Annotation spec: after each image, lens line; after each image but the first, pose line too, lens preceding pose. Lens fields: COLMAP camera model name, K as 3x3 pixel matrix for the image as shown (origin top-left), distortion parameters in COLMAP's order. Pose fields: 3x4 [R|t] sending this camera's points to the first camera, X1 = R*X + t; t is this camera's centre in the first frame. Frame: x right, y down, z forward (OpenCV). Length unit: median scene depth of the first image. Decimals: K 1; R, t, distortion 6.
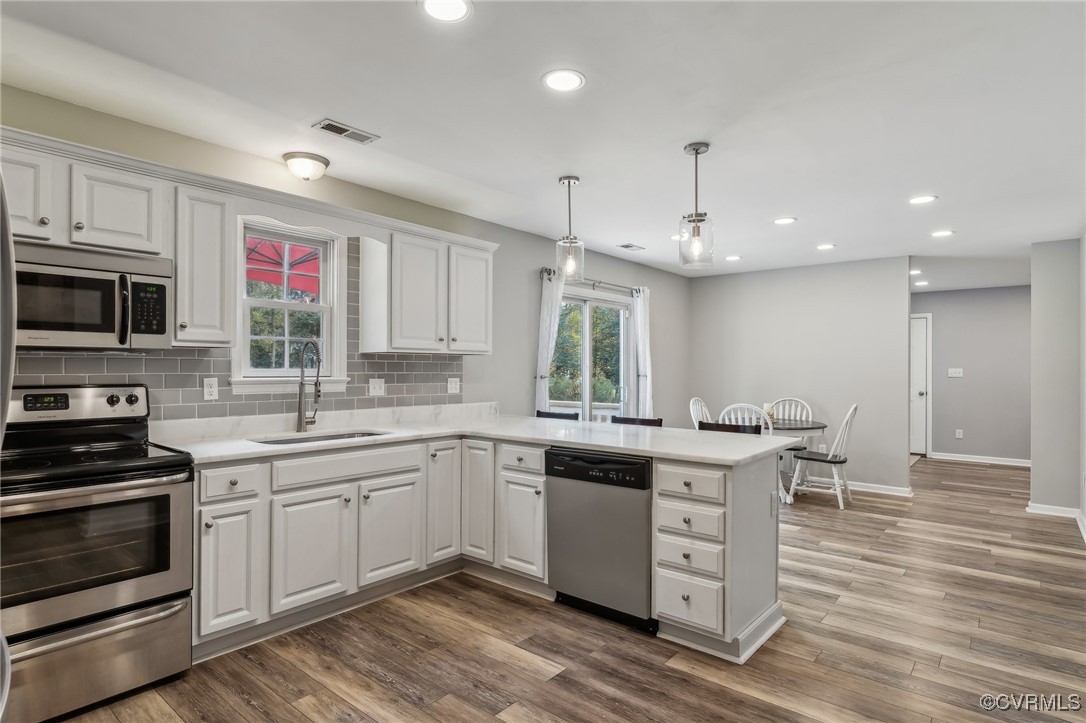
lens RADIAL K [[564.4, 0, 528.3], [0, 564.4, 365.5], [0, 0, 1]] dist [-0.005474, 0.003897]
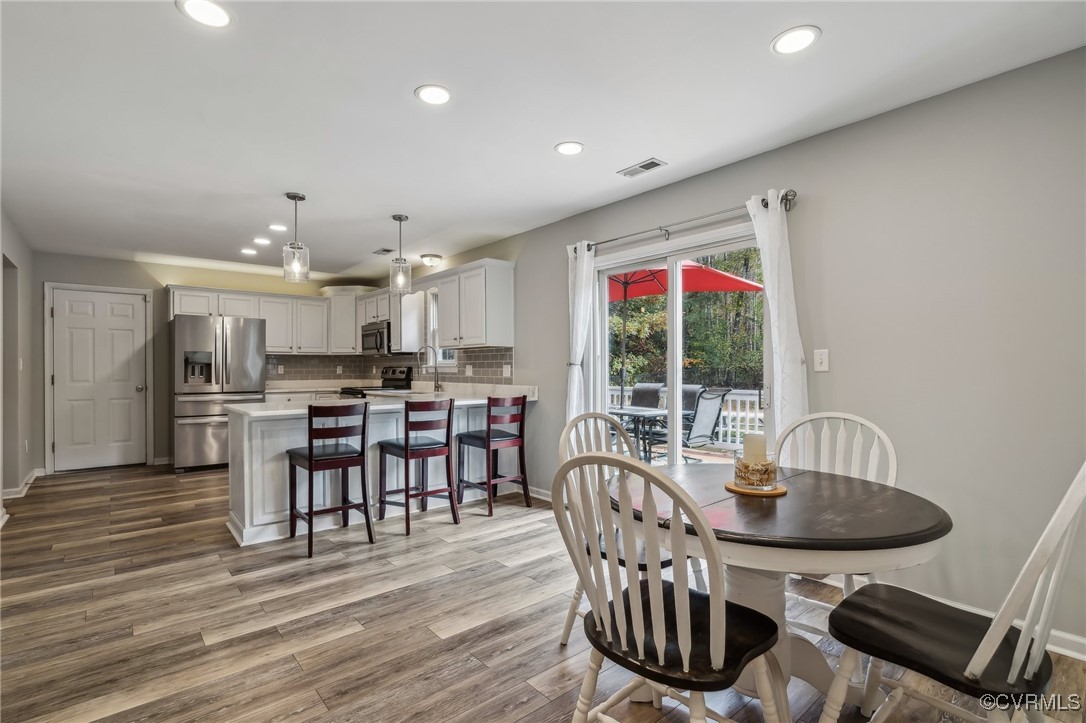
lens RADIAL K [[498.0, 0, 541.4], [0, 498.0, 371.4], [0, 0, 1]] dist [-0.015192, 0.004765]
pose [[-0.136414, 0.001914, -0.990650, 1.407306], [0.007738, 0.999970, 0.000867, 0.051691], [0.990622, -0.007547, -0.136425, 1.740903]]
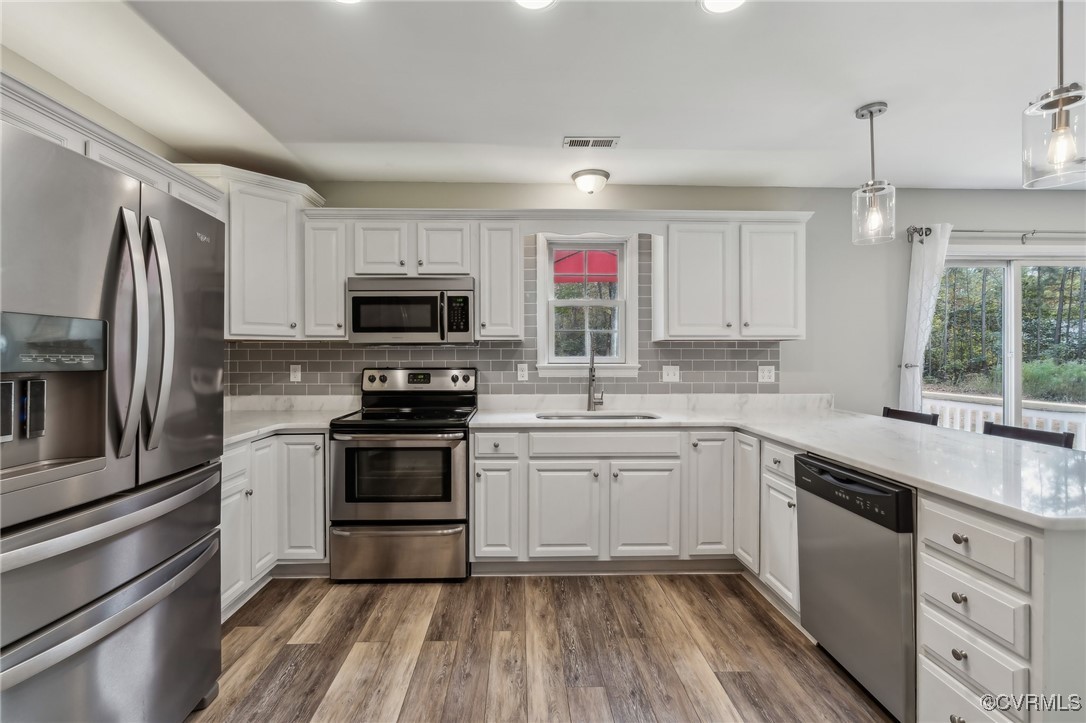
lens RADIAL K [[498.0, 0, 548.1], [0, 498.0, 357.5], [0, 0, 1]] dist [-0.015192, 0.004765]
pose [[0.680403, -0.003155, -0.732831, 0.312380], [0.008201, 0.999961, 0.003309, 0.004071], [0.732792, -0.008261, 0.680402, 0.254581]]
